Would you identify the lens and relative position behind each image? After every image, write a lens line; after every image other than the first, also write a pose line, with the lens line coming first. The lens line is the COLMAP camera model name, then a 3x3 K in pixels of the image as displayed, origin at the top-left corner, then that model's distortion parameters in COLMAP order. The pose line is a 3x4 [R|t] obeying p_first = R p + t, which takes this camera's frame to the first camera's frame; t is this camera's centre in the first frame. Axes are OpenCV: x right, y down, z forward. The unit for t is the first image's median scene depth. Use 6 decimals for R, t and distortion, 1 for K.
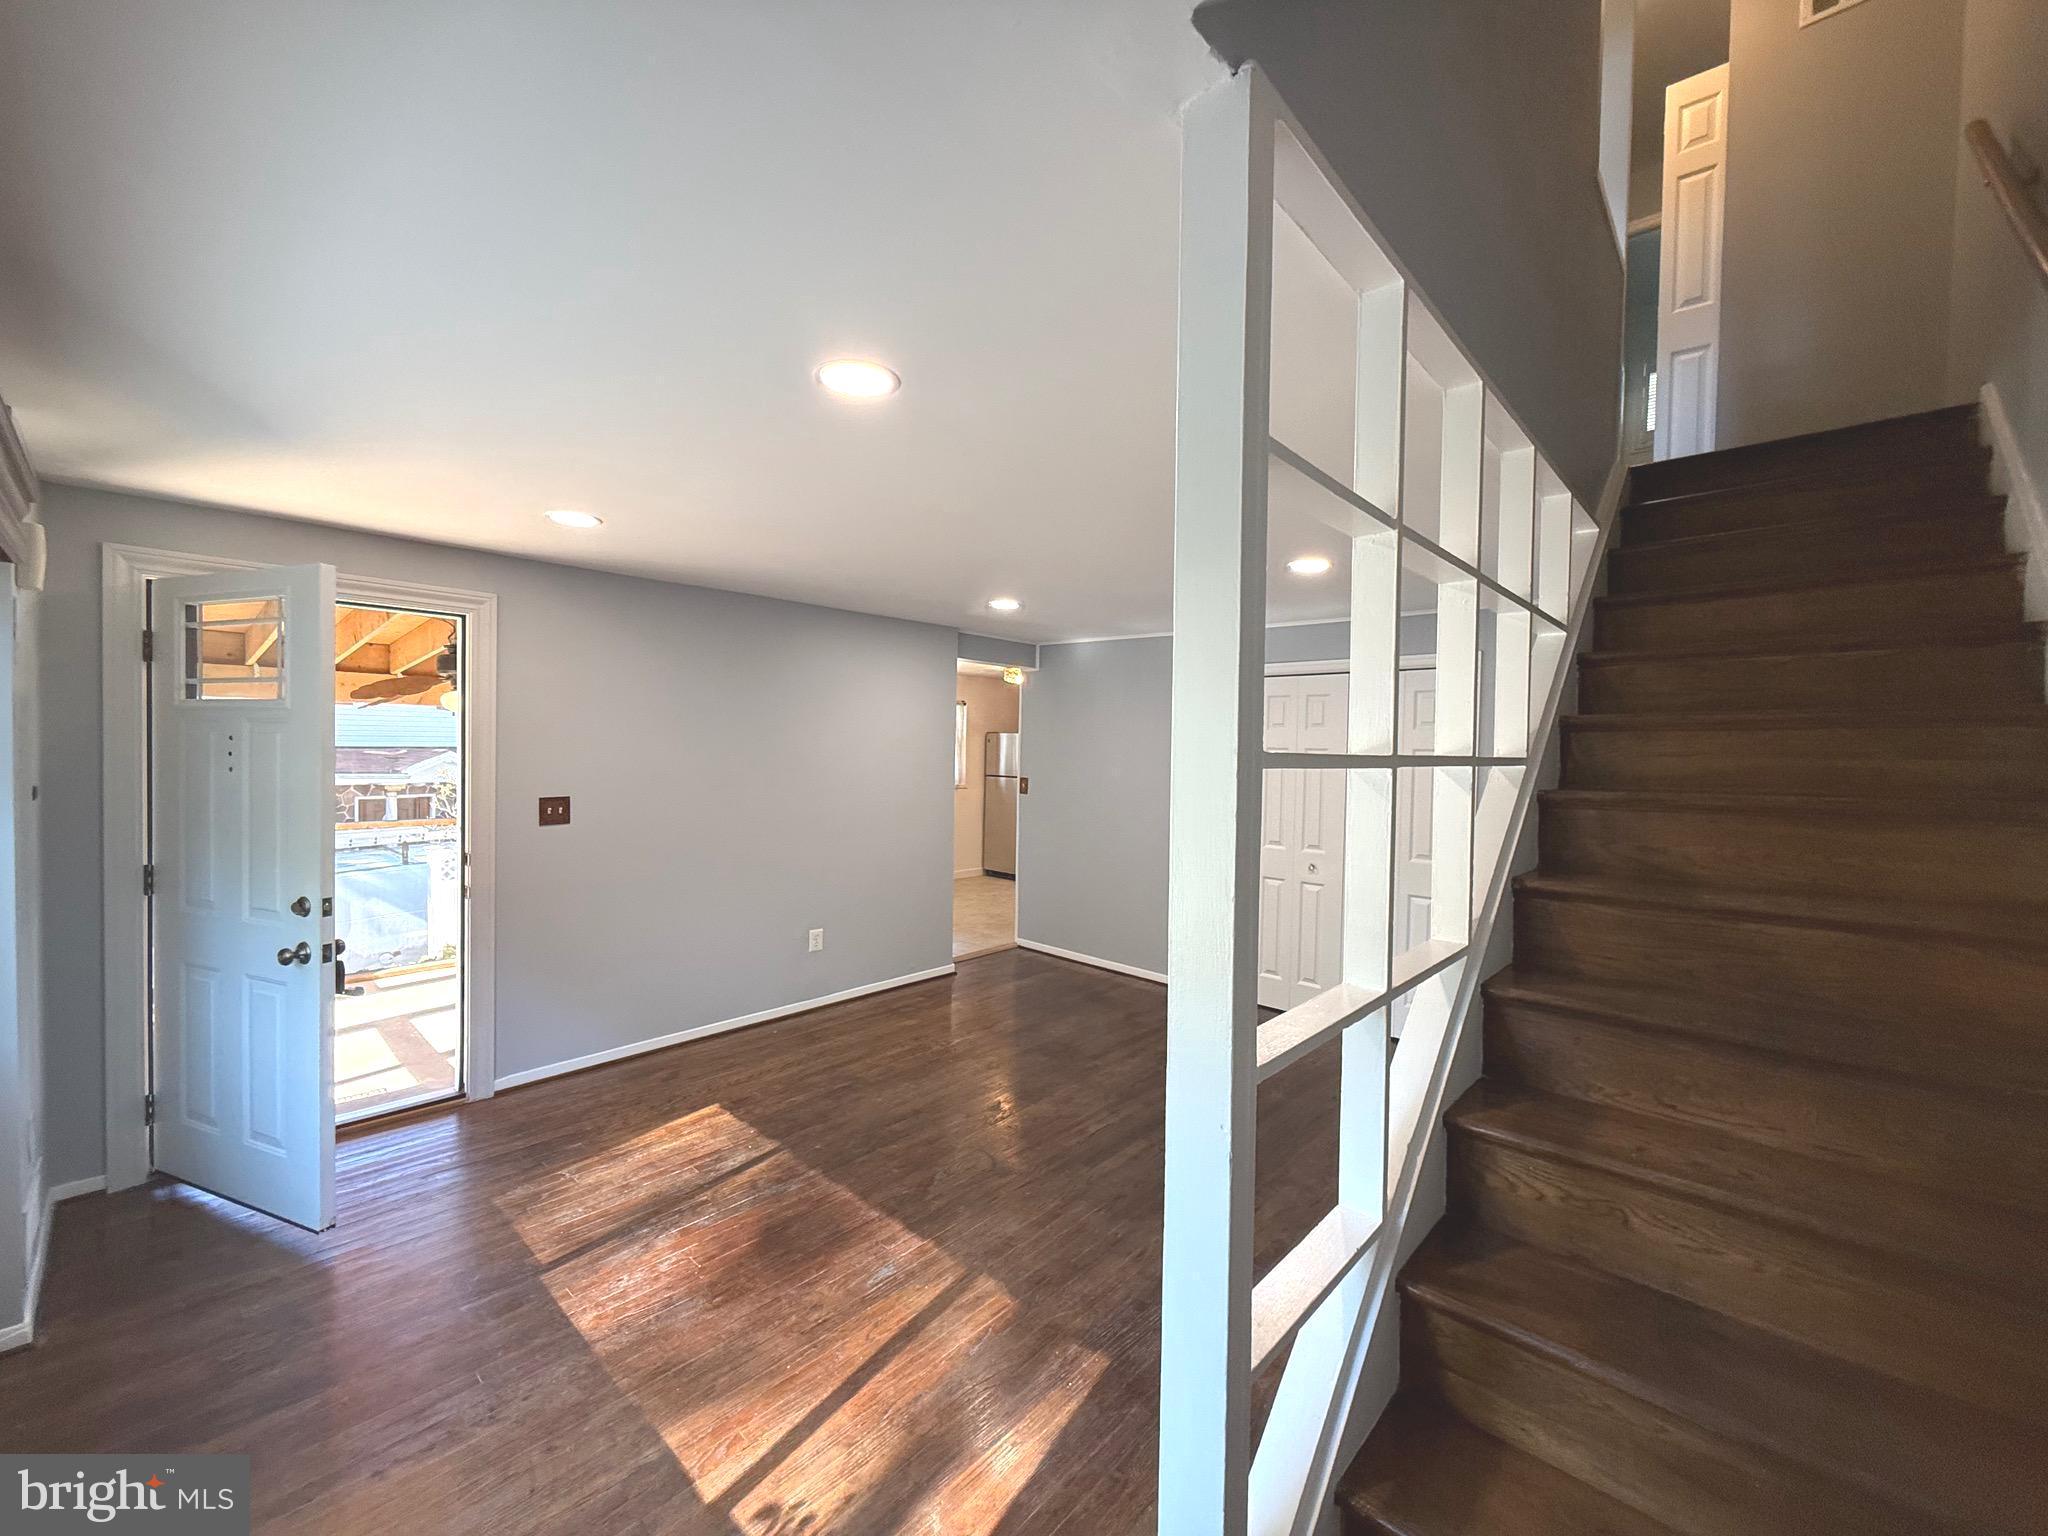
lens RADIAL K [[817.9, 0, 1027.5], [0, 817.9, 764.3], [0, 0, 1]] dist [0.000478, -0.000092]
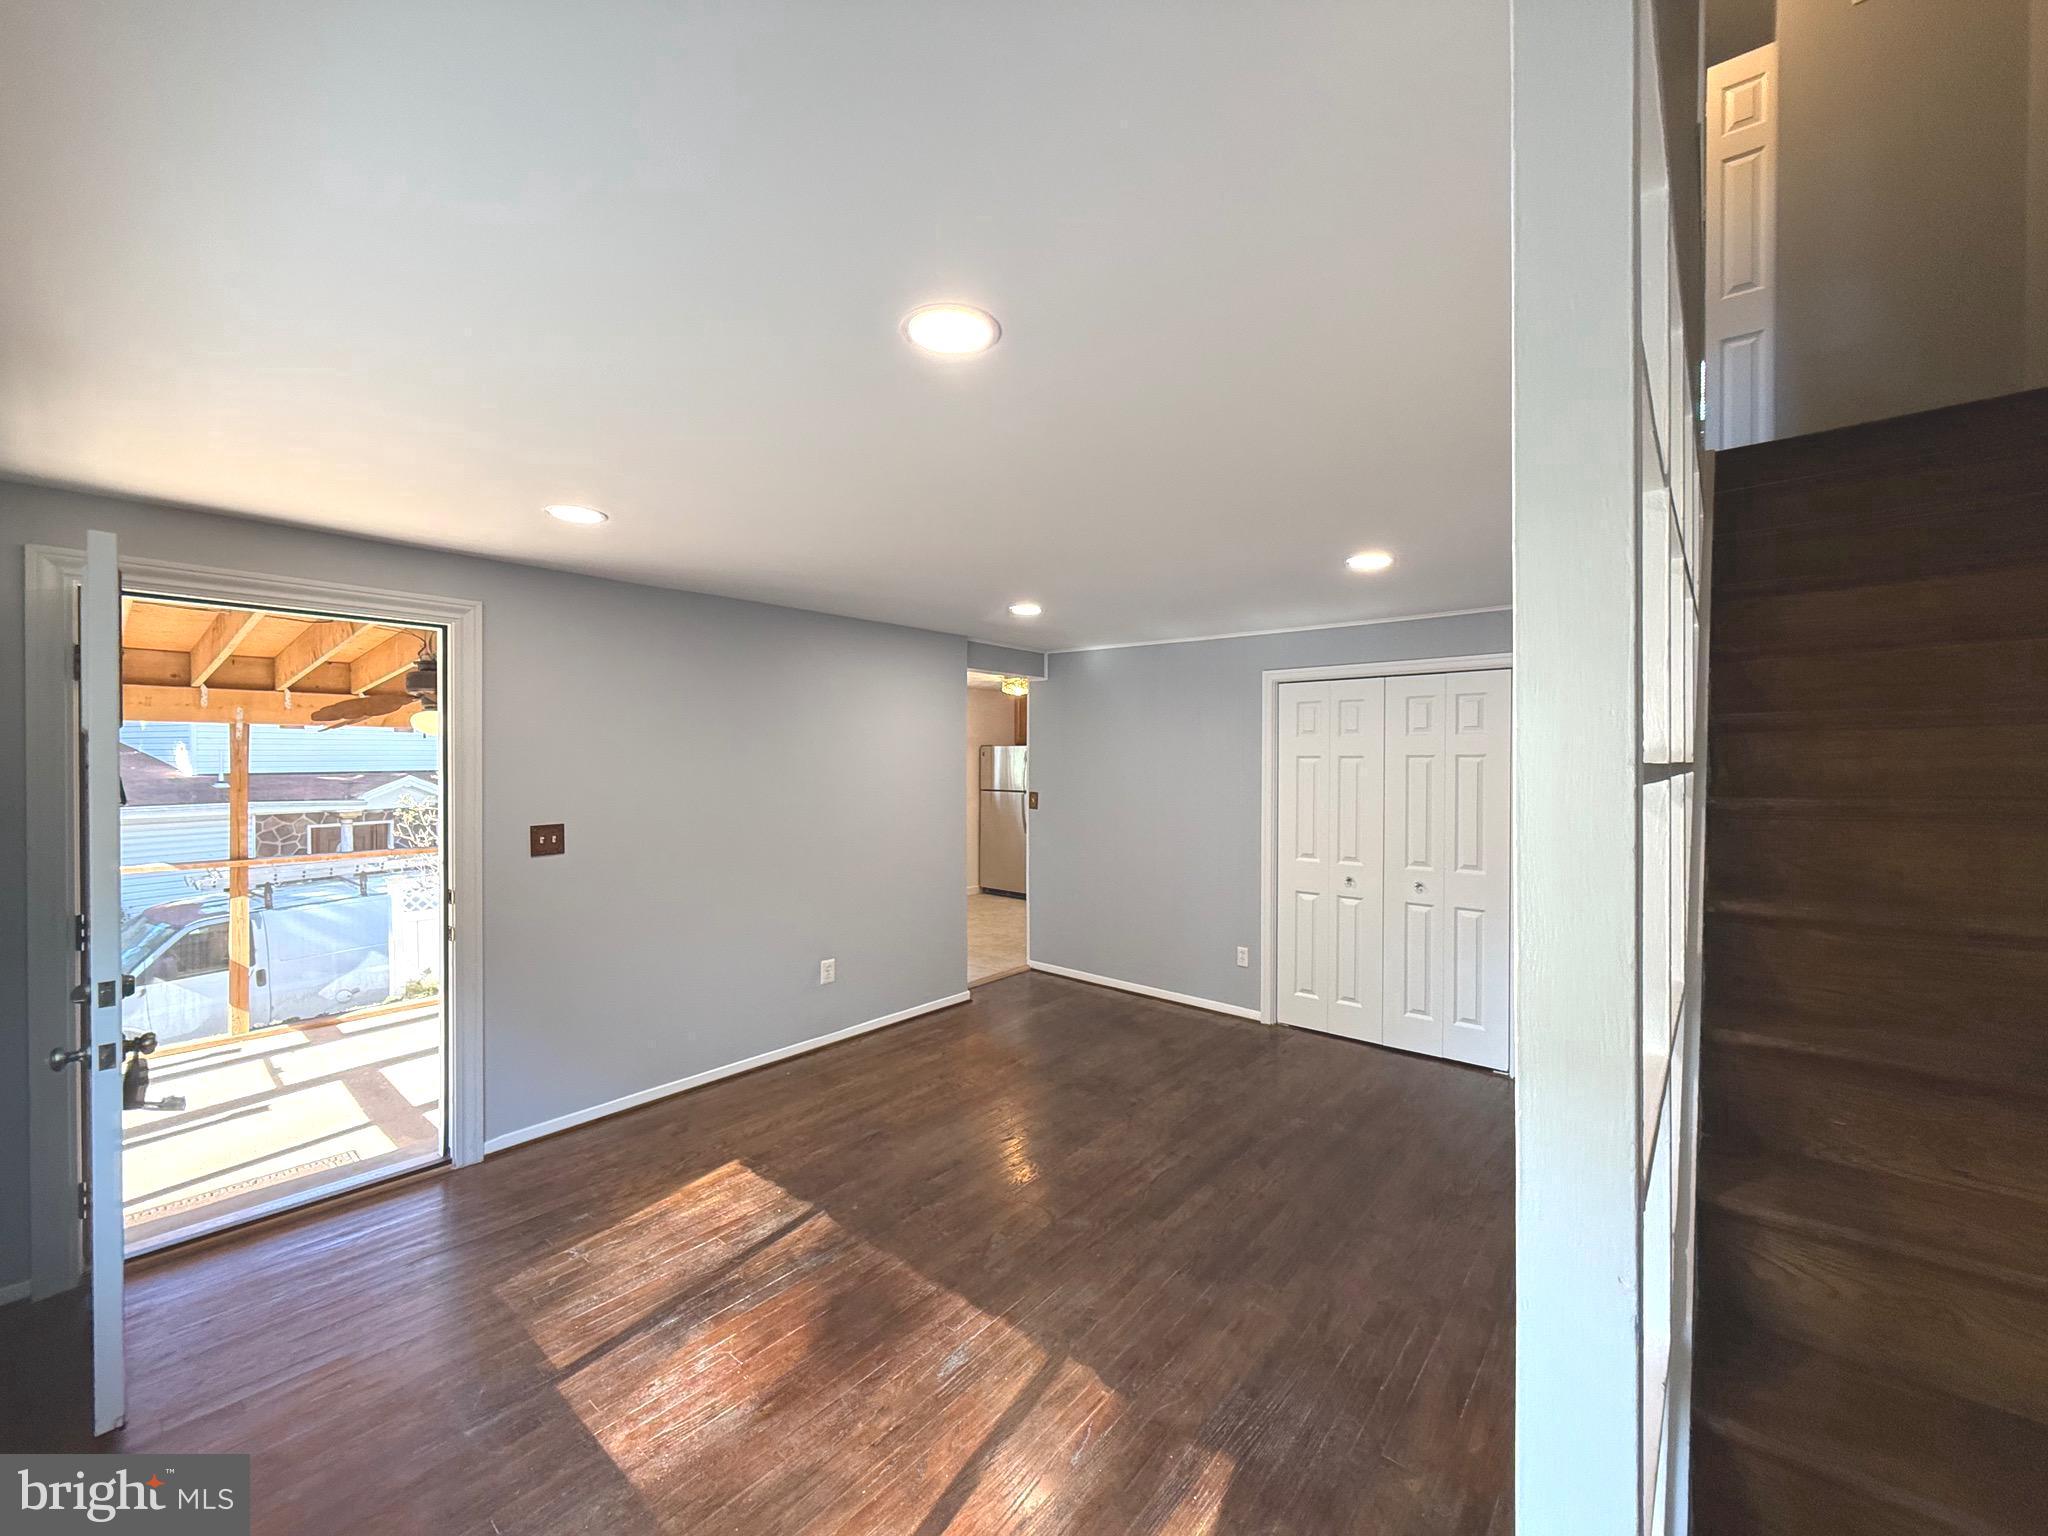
lens RADIAL K [[817.9, 0, 1027.2], [0, 817.9, 765.5], [0, 0, 1]] dist [0.000478, -0.000092]
pose [[0.999164, -0.018617, 0.036393, -0.104224], [0.019126, 0.999723, -0.013684, -0.004696], [-0.036128, 0.014369, 0.999244, 0.097213]]
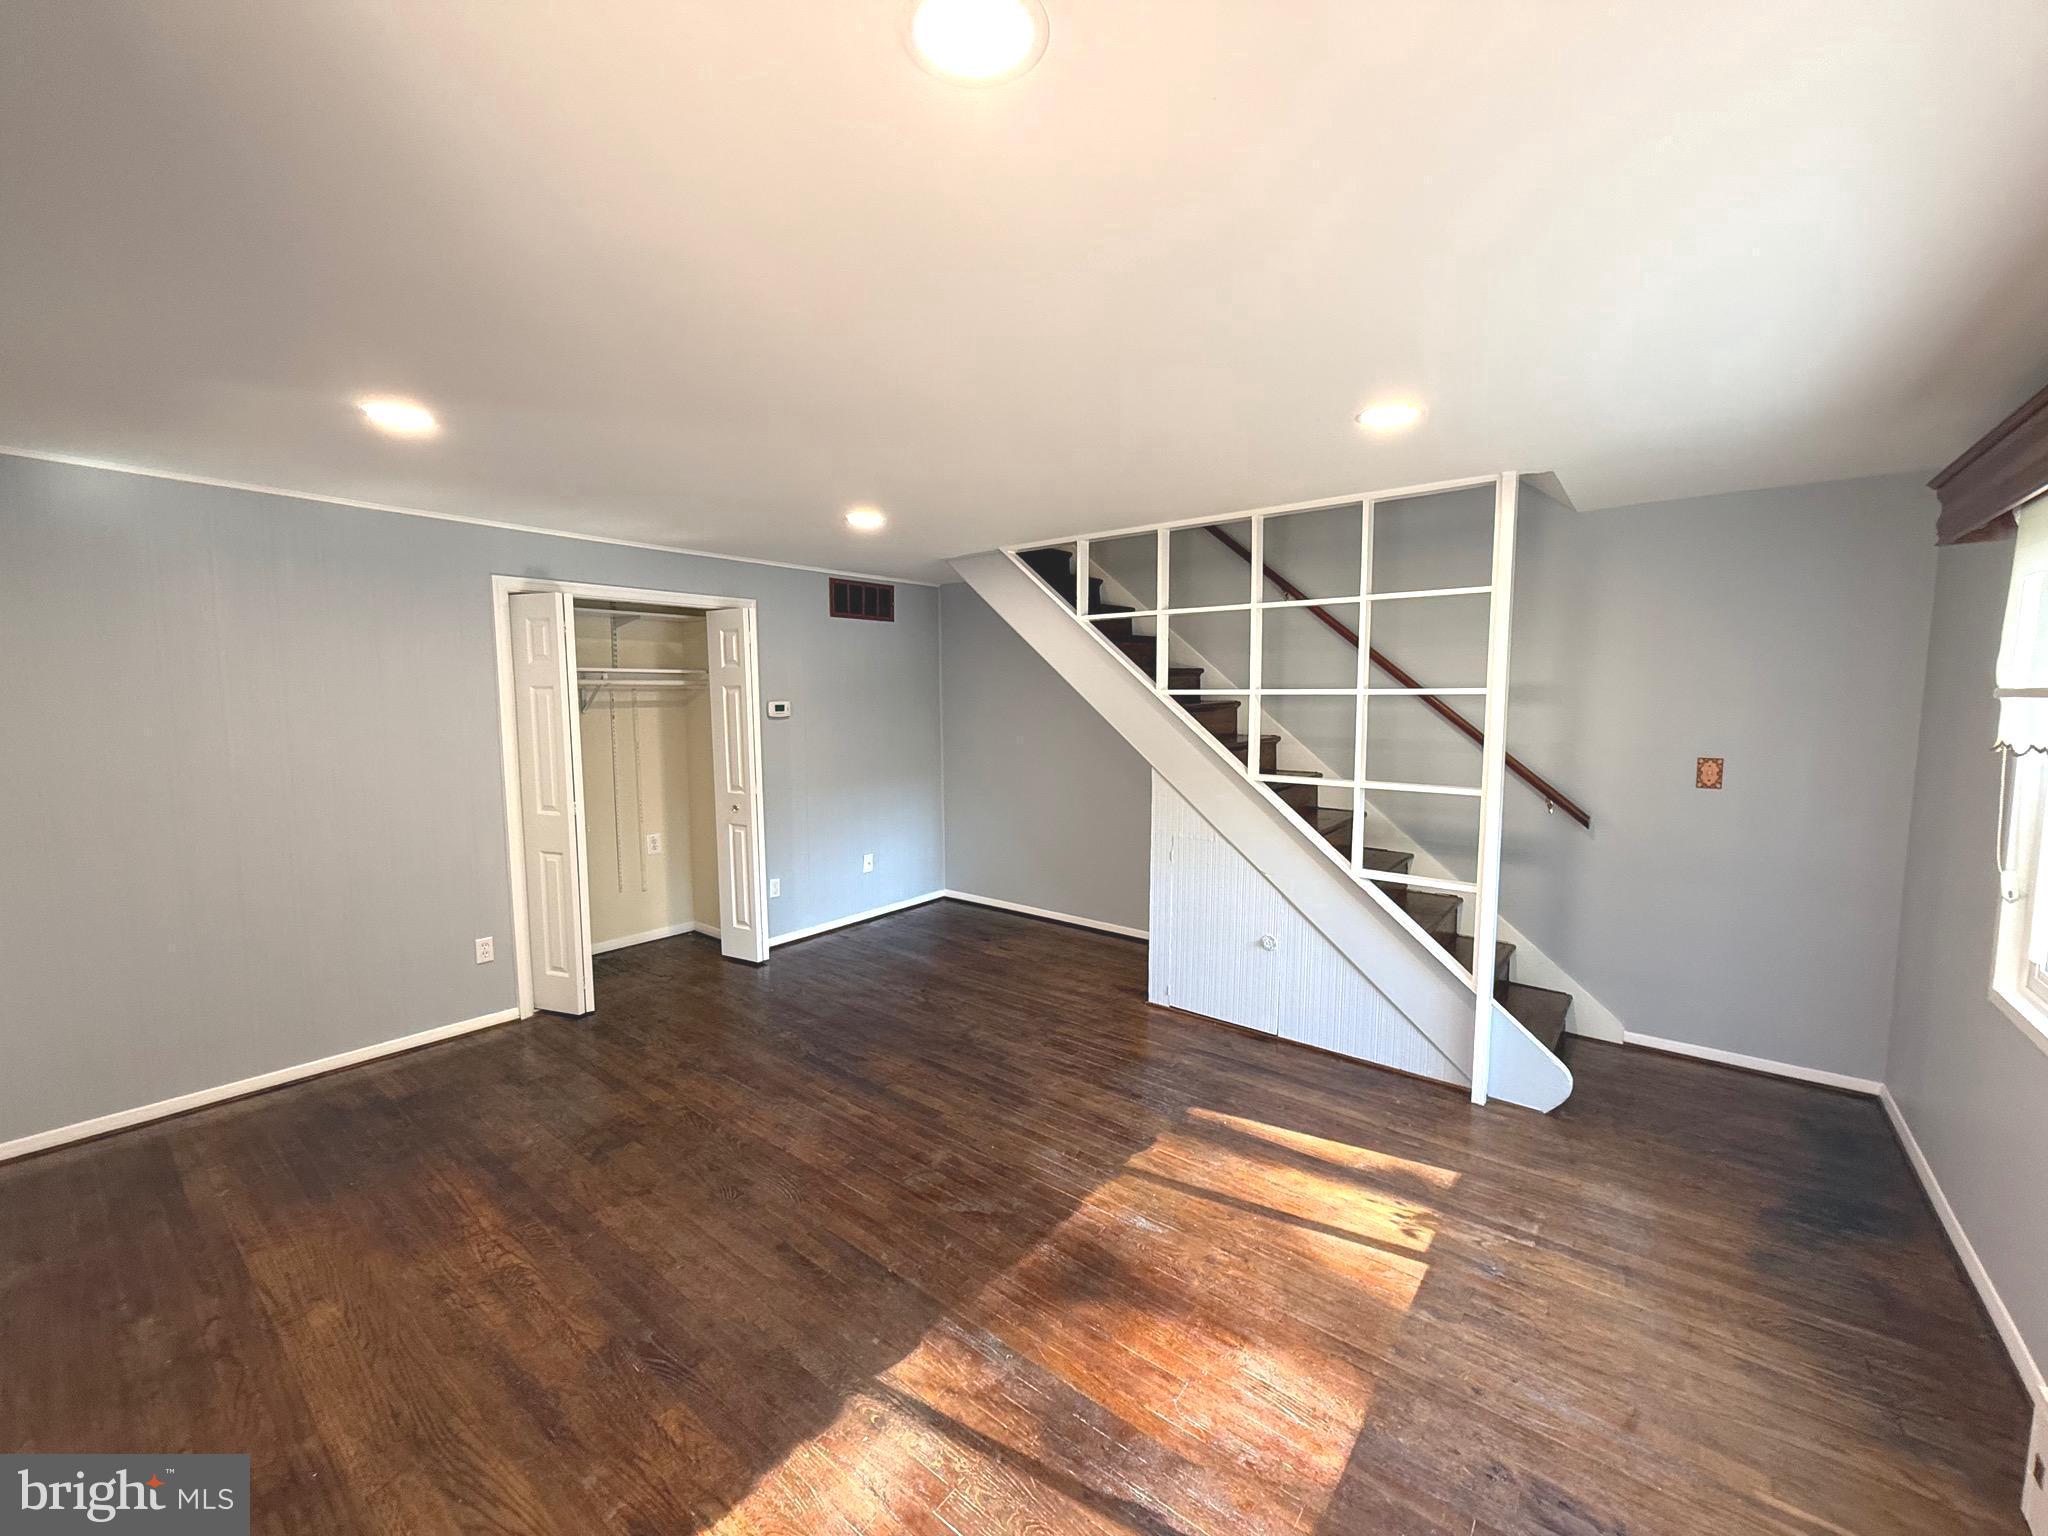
lens RADIAL K [[817.9, 0, 1033.2], [0, 817.9, 754.0], [0, 0, 1]] dist [0.000478, -0.000092]
pose [[-0.073964, -0.098108, 0.992423, -0.966916], [0.023930, 0.994688, 0.100115, -0.040647], [-0.996974, 0.031153, -0.071223, 1.049371]]
